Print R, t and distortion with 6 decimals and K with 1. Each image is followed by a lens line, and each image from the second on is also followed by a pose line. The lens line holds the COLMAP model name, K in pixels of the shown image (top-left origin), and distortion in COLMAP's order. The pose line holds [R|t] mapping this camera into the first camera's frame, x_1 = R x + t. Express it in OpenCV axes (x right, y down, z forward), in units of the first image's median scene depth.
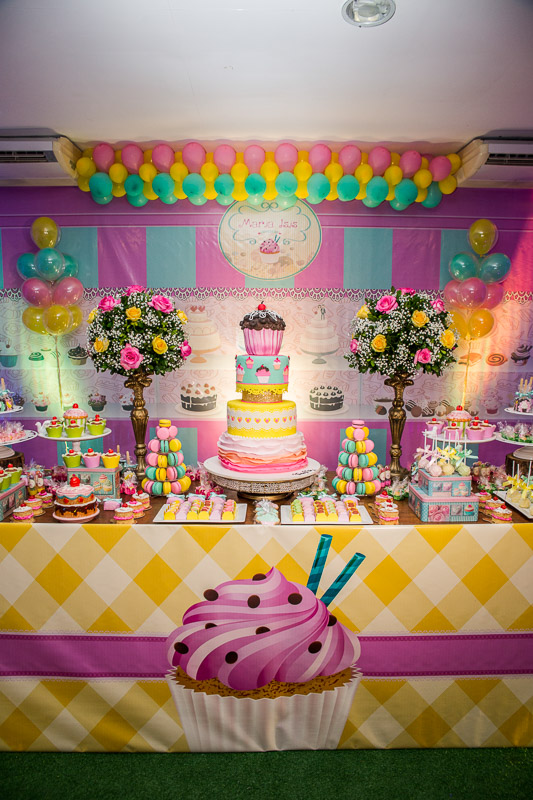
lens RADIAL K [[516.9, 0, 266.5], [0, 516.9, 400.0], [0, 0, 1]] dist [-0.087503, 0.000461]
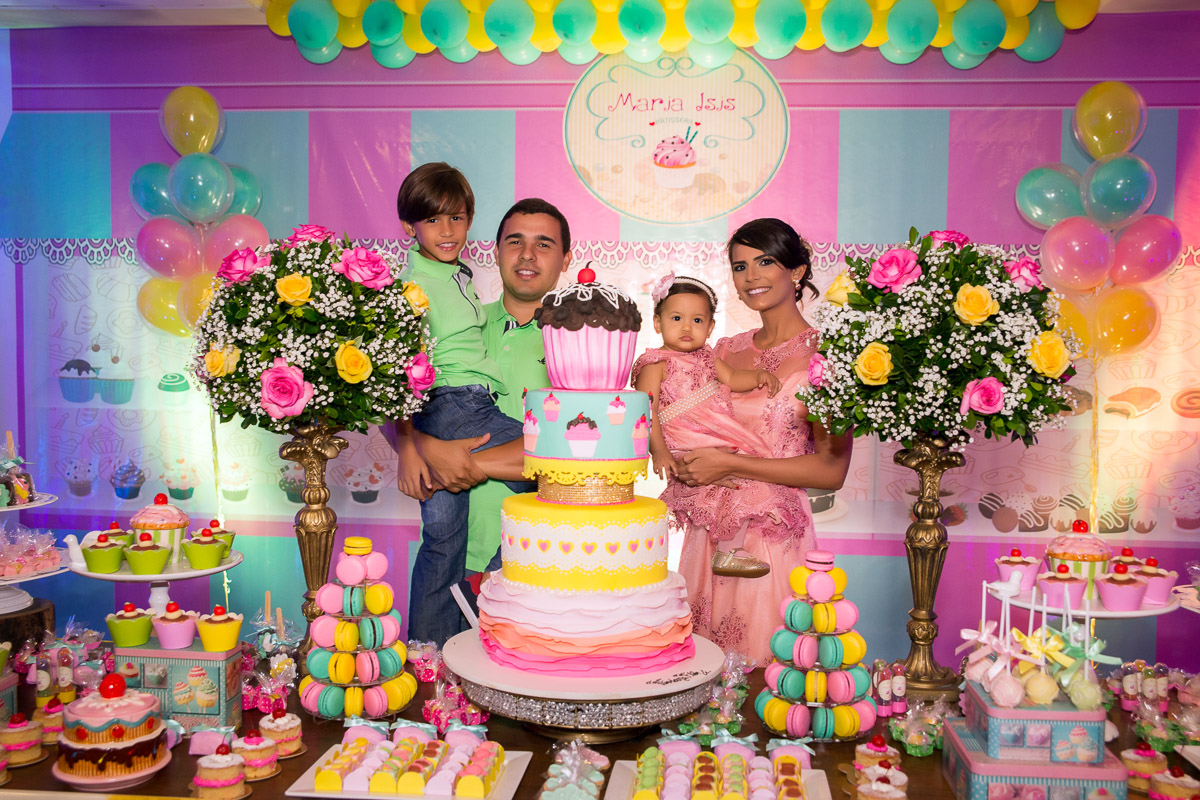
lens RADIAL K [[1081.0, 0, 600.0], [0, 1081.0, 400.0], [0, 0, 1]] dist [-0.037917, 0.014075]
pose [[0.995665, 0.014149, -0.091933, 0.081142], [-0.020912, 0.997111, -0.073021, -0.013890], [0.090635, 0.074627, 0.993084, 0.126290]]
